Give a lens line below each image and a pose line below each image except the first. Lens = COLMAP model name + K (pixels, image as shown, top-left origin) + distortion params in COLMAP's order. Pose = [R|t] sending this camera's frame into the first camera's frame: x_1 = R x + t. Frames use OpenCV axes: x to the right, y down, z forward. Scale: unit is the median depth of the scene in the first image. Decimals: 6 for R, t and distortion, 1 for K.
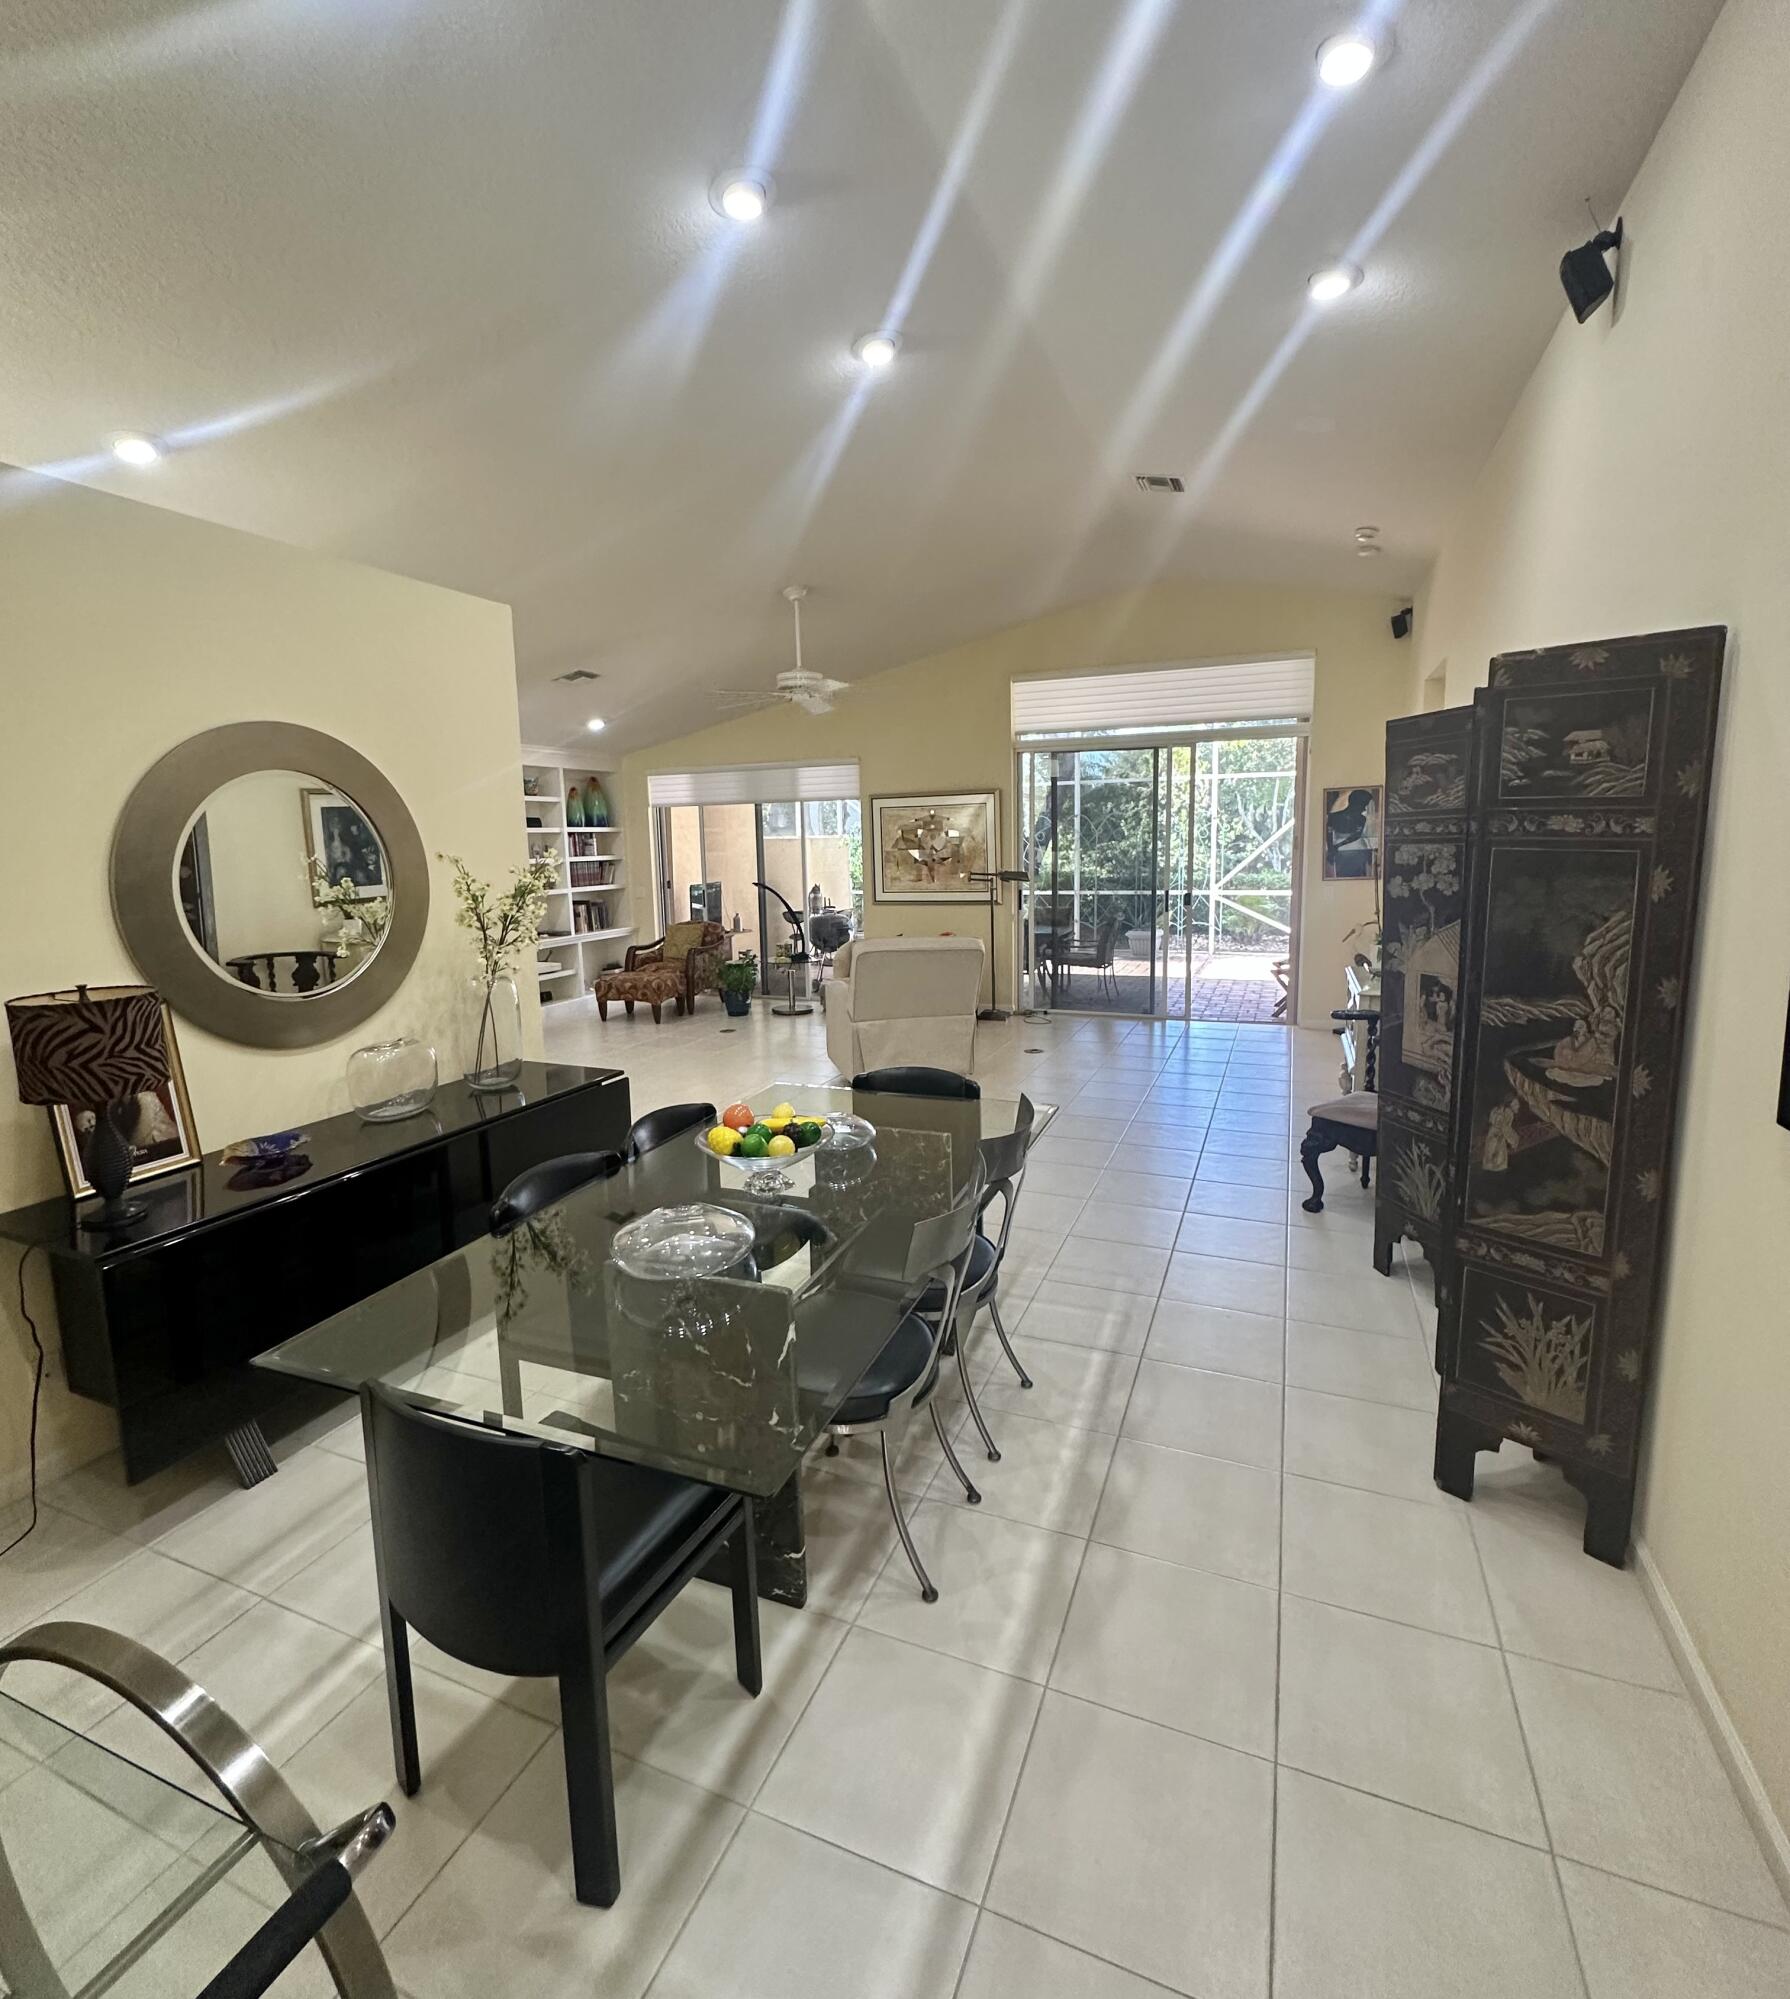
lens RADIAL K [[957.9, 0, 897.2], [0, 957.9, 981.1], [0, 0, 1]] dist [-0.006749, 0.002554]
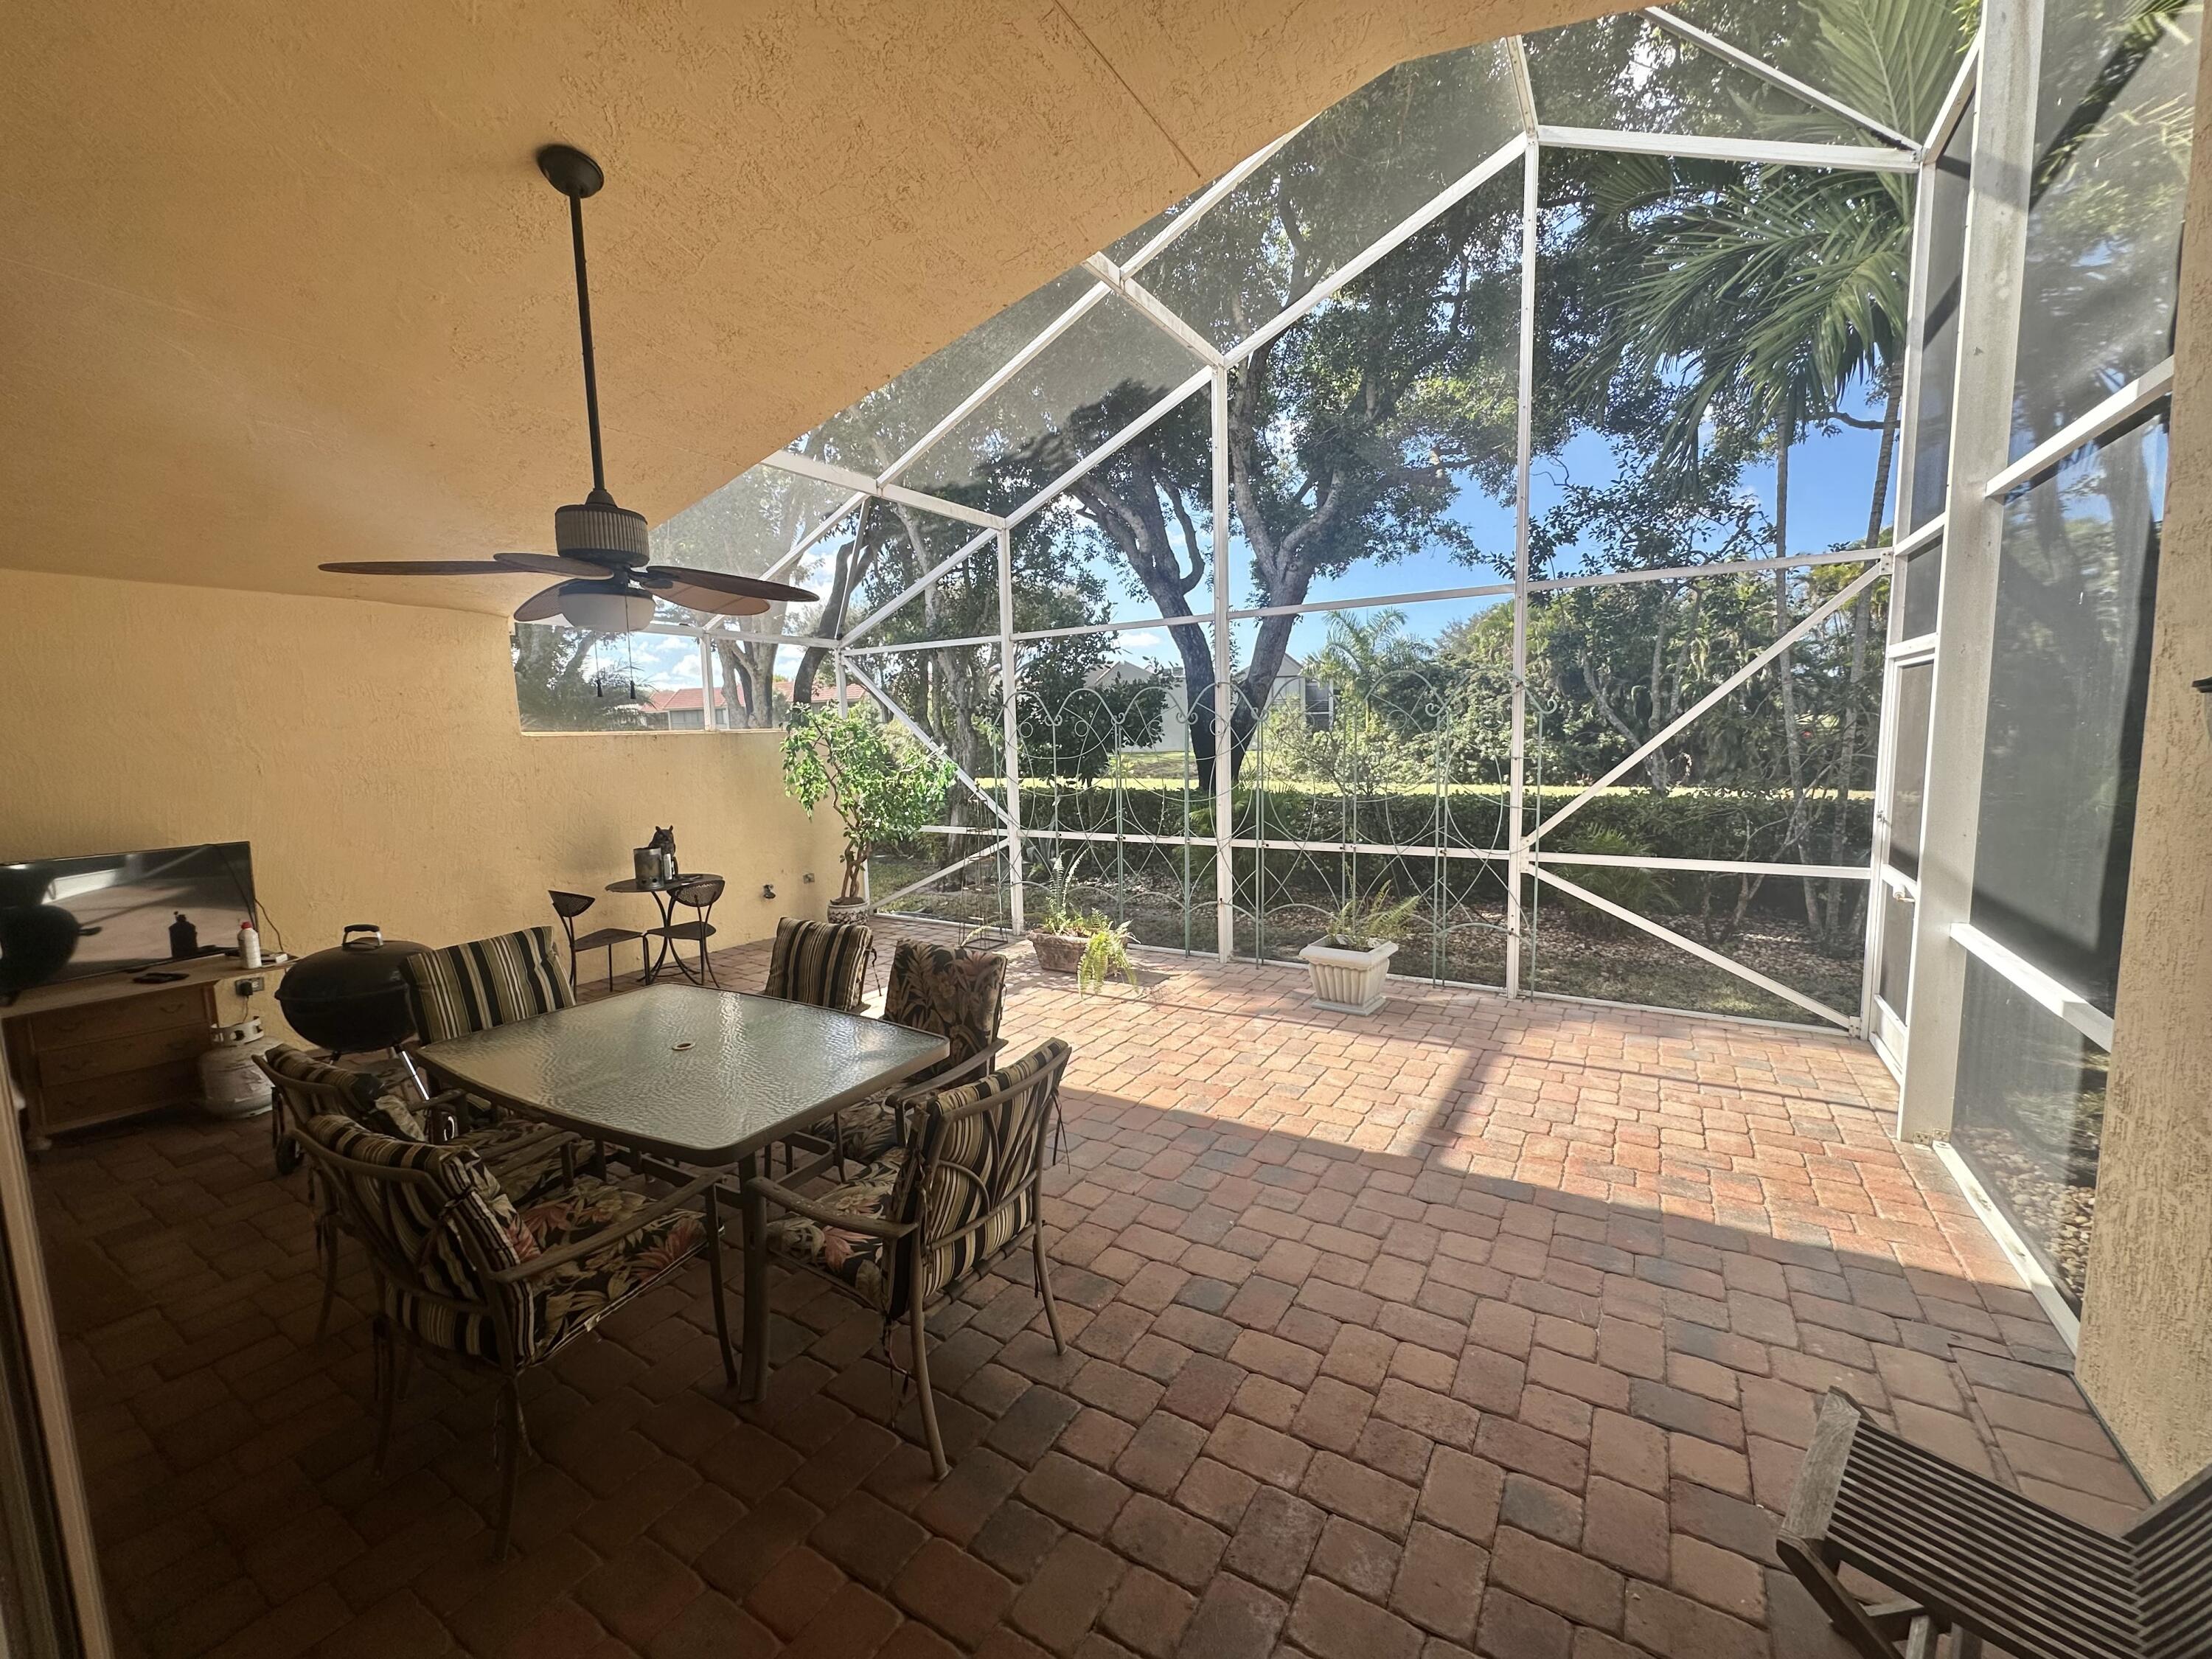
lens RADIAL K [[884.5, 0, 1106.3], [0, 884.5, 832.6], [0, 0, 1]] dist [-0.003909, 0.000909]
pose [[0.987482, 0.015798, -0.156941, 0.158738], [-0.020694, 0.999347, -0.029612, -0.064476], [0.156371, 0.032489, 0.987164, 0.439763]]
